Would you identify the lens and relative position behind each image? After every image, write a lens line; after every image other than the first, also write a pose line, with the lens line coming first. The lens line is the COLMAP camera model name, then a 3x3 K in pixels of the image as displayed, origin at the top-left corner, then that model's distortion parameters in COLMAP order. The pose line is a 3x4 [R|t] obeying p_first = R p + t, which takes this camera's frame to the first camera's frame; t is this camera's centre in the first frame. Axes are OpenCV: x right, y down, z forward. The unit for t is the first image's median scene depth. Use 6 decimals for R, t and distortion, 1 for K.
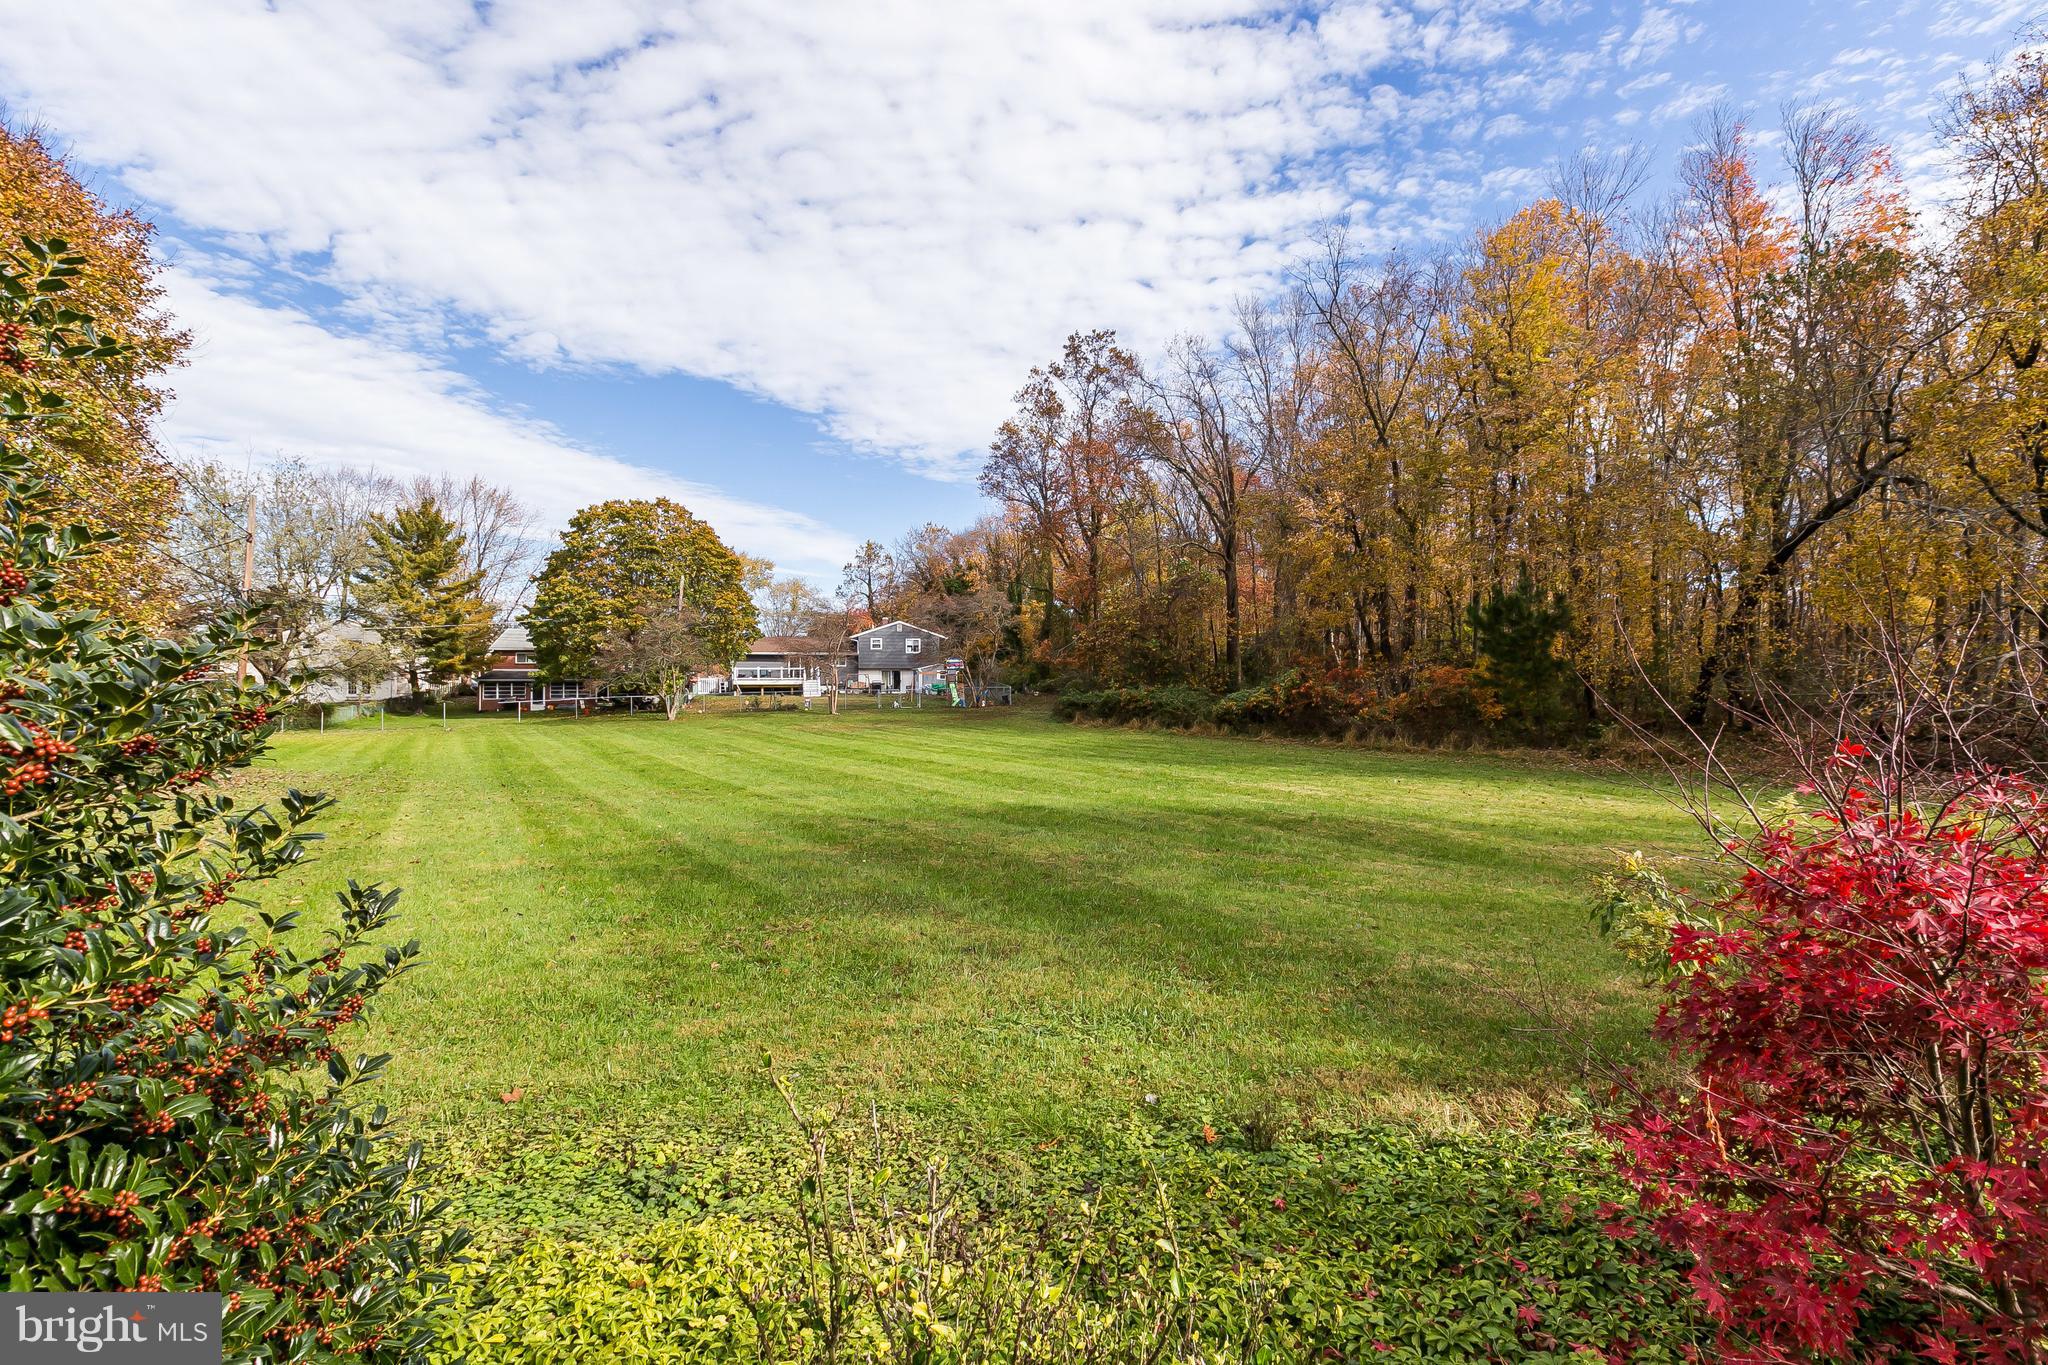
lens RADIAL K [[915.0, 0, 1033.9], [0, 915.0, 672.1], [0, 0, 1]] dist [0.001583, 0.000324]
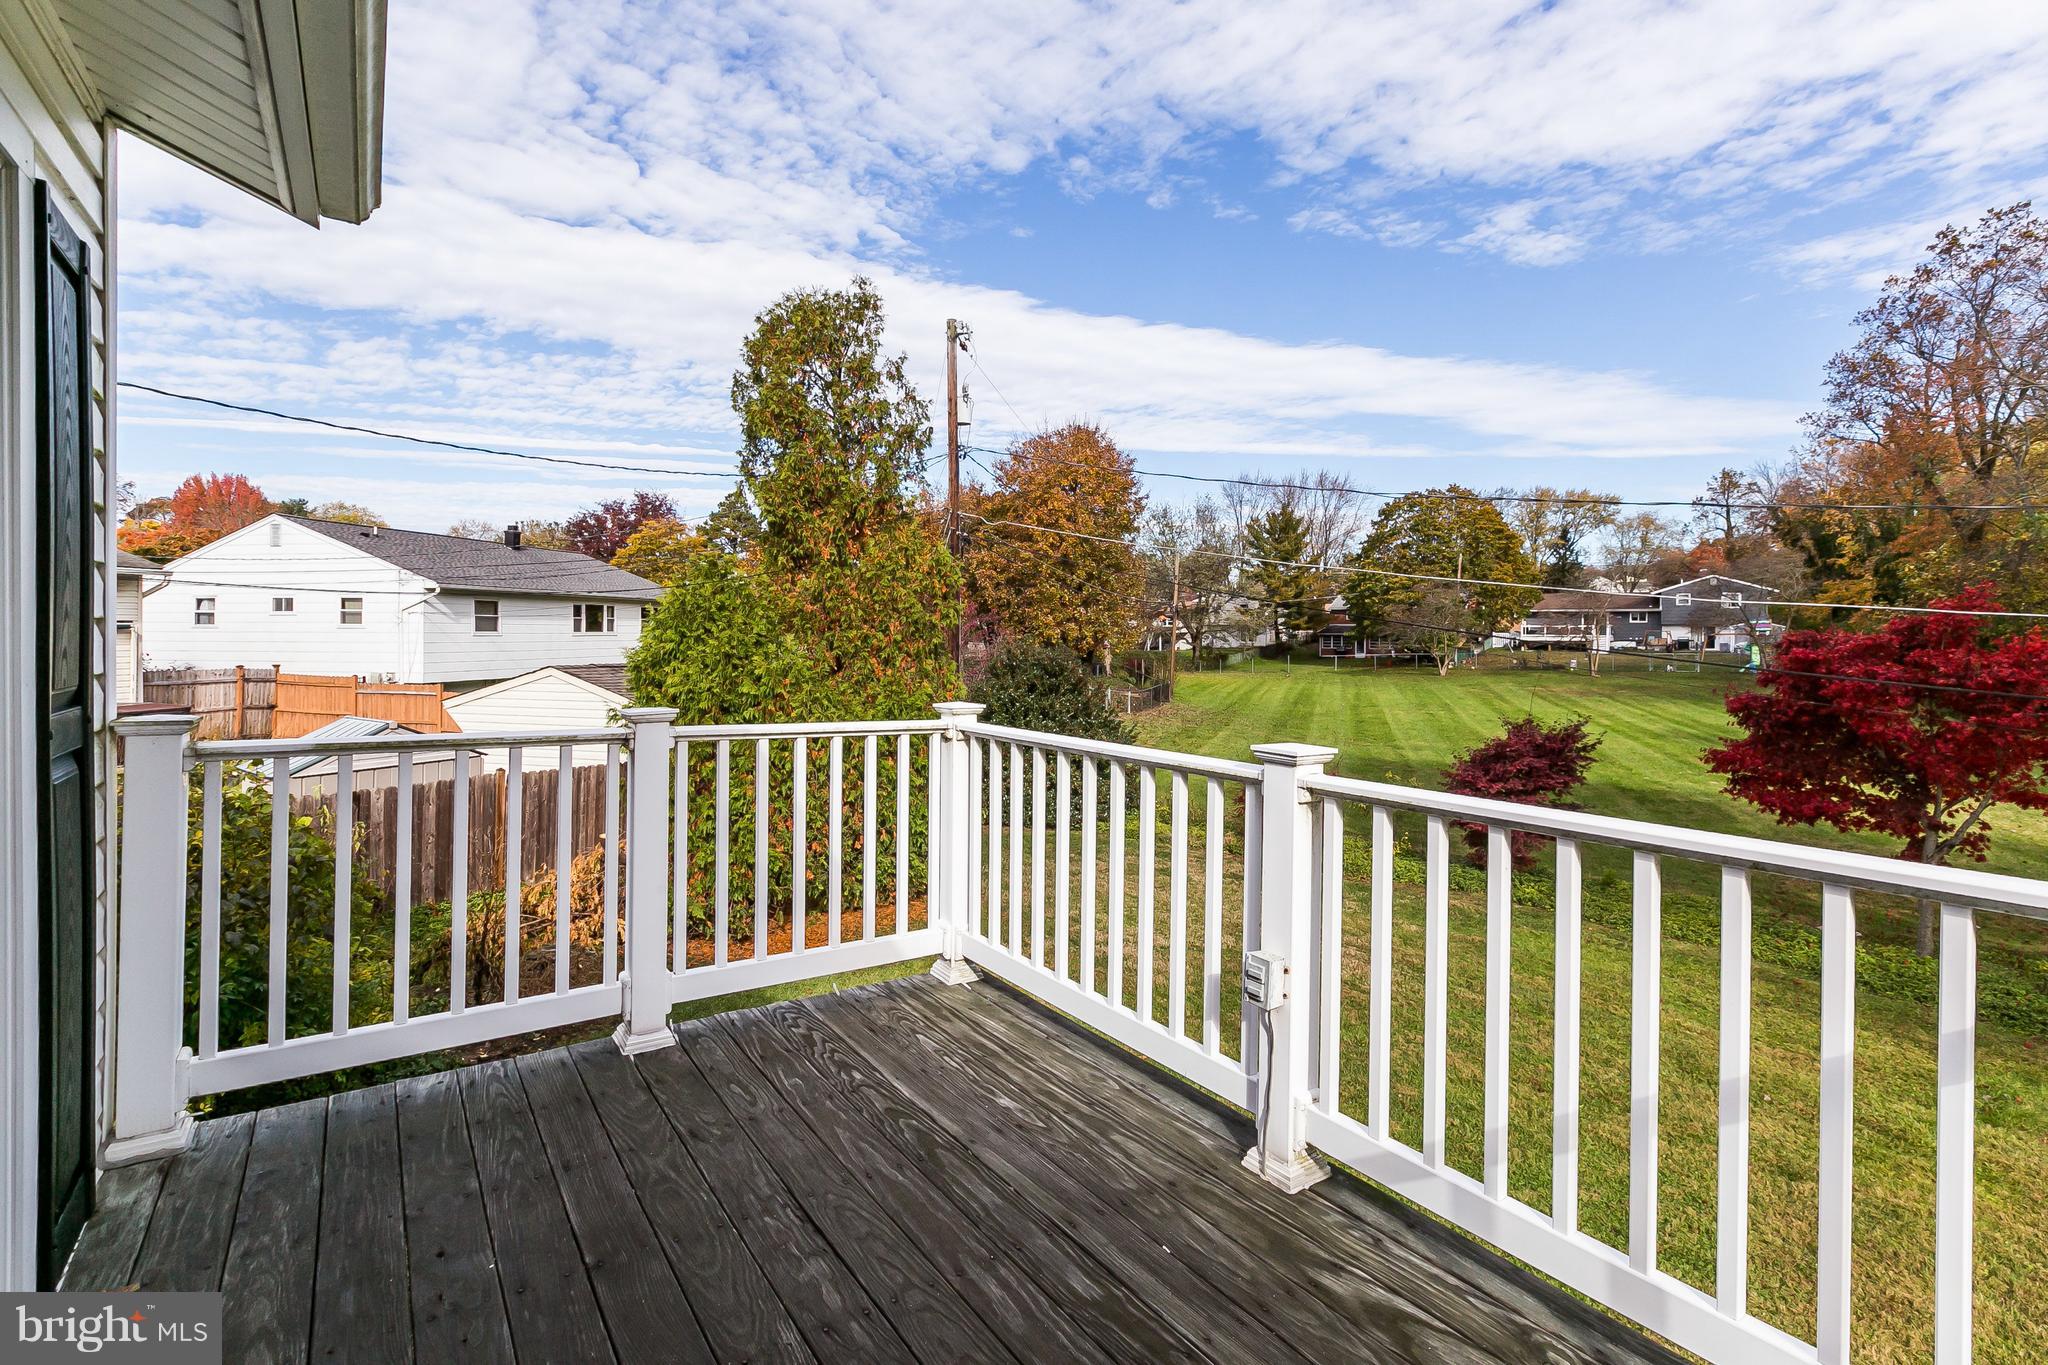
lens RADIAL K [[937.0, 0, 1024.7], [0, 937.0, 618.5], [0, 0, 1]] dist [0.001424, 0.000167]
pose [[0.623724, 0.007034, -0.781613, 0.197672], [0.012881, 0.999731, 0.019275, -0.045068], [0.781538, -0.022090, 0.623466, -0.192671]]
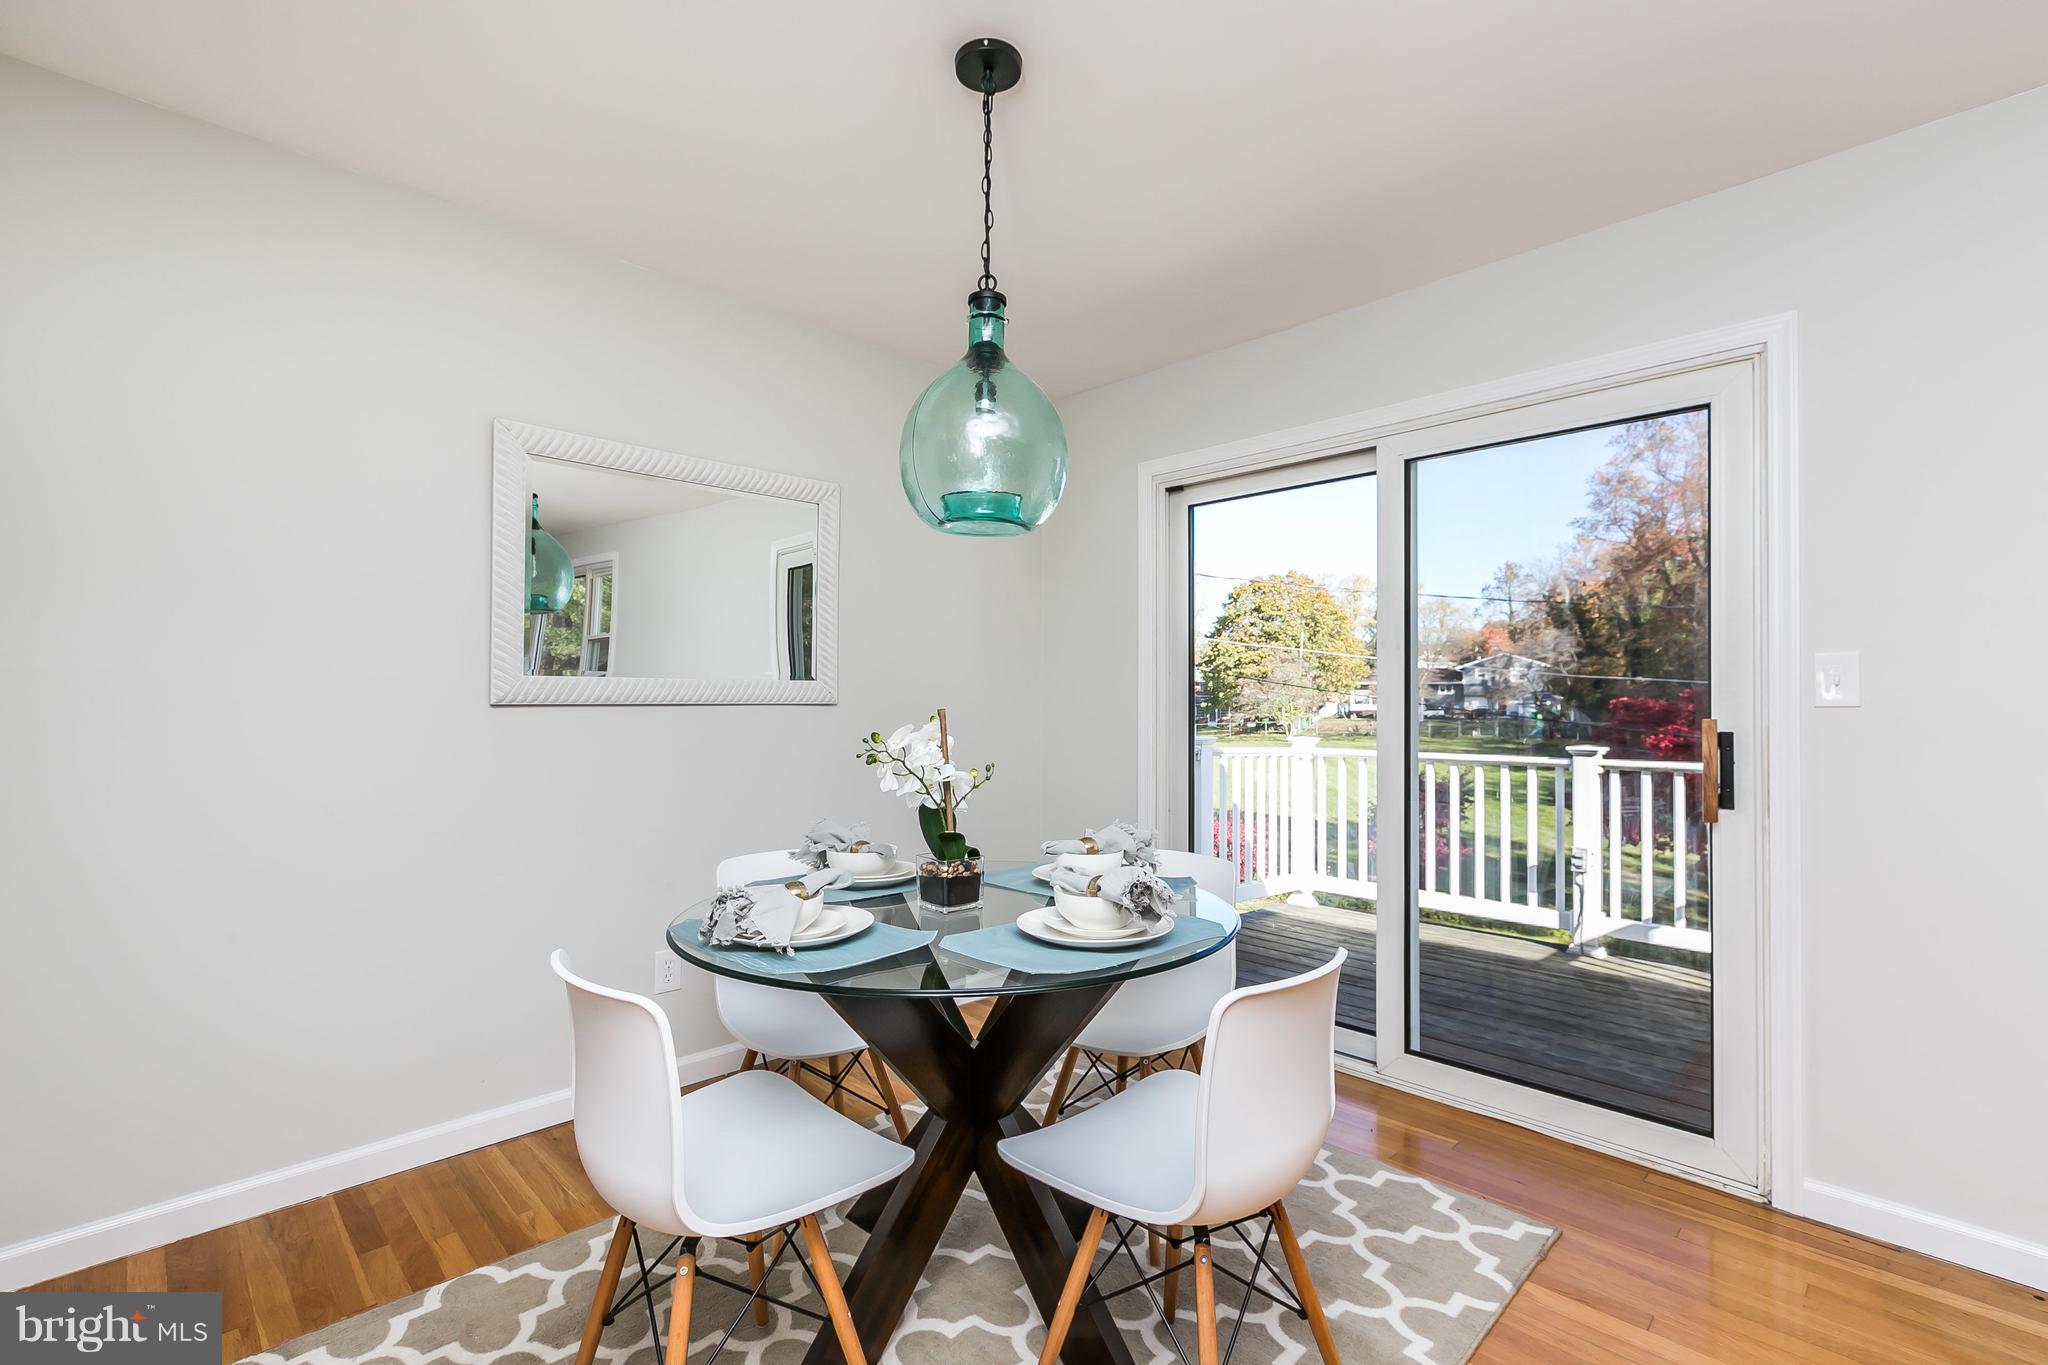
lens RADIAL K [[915.0, 0, 1033.9], [0, 915.0, 672.1], [0, 0, 1]] dist [0.001583, 0.000324]
pose [[0.747282, -0.008523, -0.664453, 0.192422], [0.011565, 0.999933, 0.000181, -0.045770], [0.664407, -0.007820, 0.747330, -0.238176]]
